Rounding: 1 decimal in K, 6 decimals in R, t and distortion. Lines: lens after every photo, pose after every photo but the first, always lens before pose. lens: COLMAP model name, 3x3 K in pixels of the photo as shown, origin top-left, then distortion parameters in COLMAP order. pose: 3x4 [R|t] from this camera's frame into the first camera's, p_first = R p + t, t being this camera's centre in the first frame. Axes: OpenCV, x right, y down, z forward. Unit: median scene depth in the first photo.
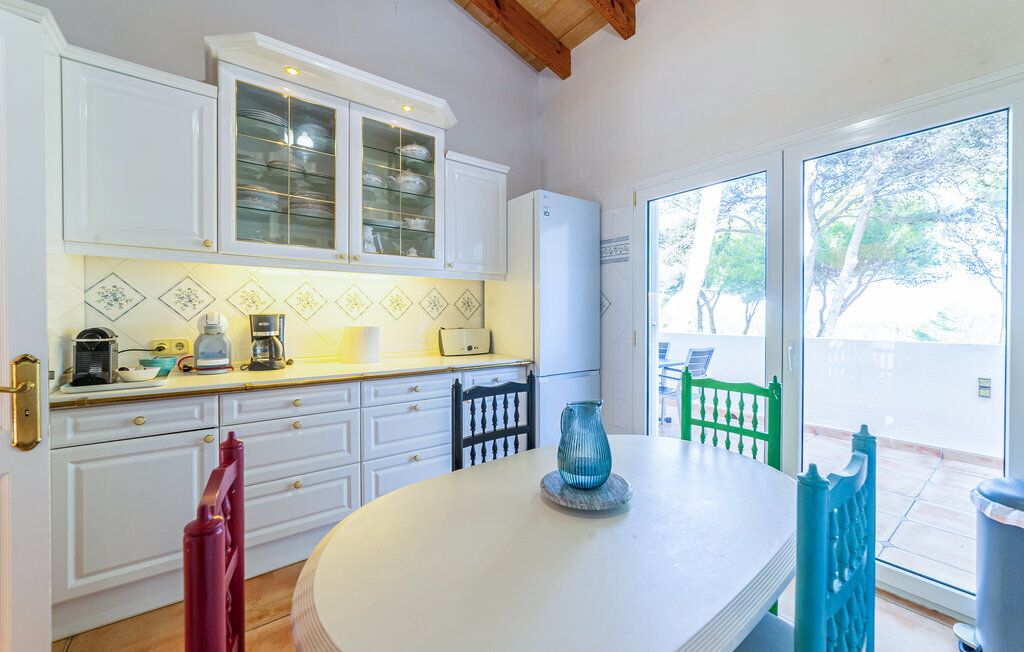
lens RADIAL K [[408.3, 0, 512.0], [0, 408.3, 326.0], [0, 0, 1]] dist [-0.014056, -0.000108]
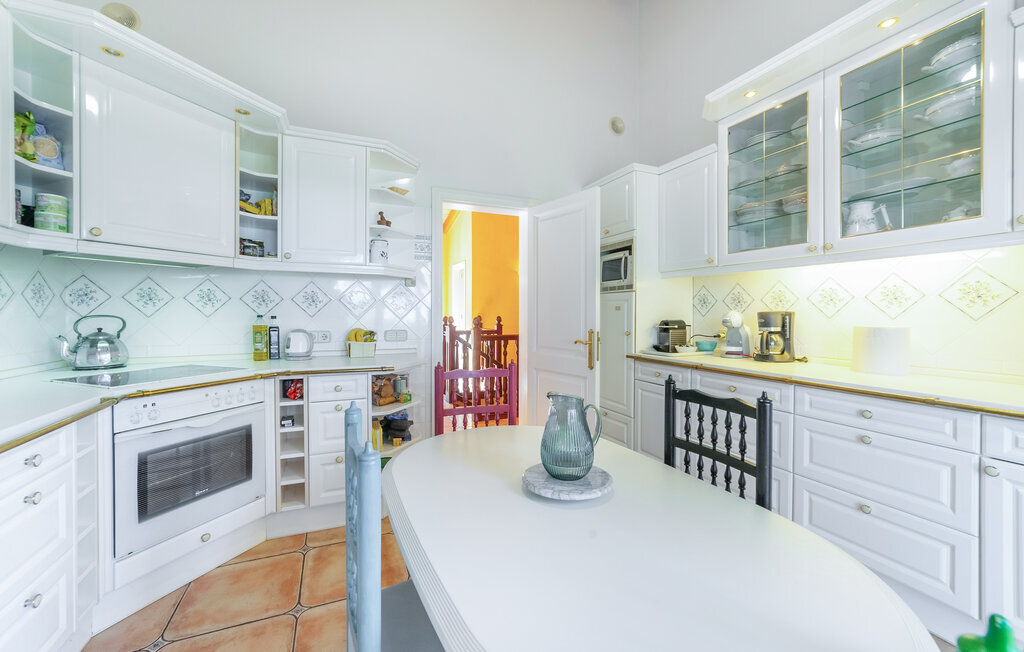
lens RADIAL K [[408.3, 0, 512.0], [0, 408.3, 326.0], [0, 0, 1]] dist [-0.014056, -0.000108]
pose [[-0.248868, 0.030486, -0.968058, 0.721858], [-0.025124, 0.998965, 0.037918, -0.016847], [0.968212, 0.033758, -0.247844, 0.660838]]
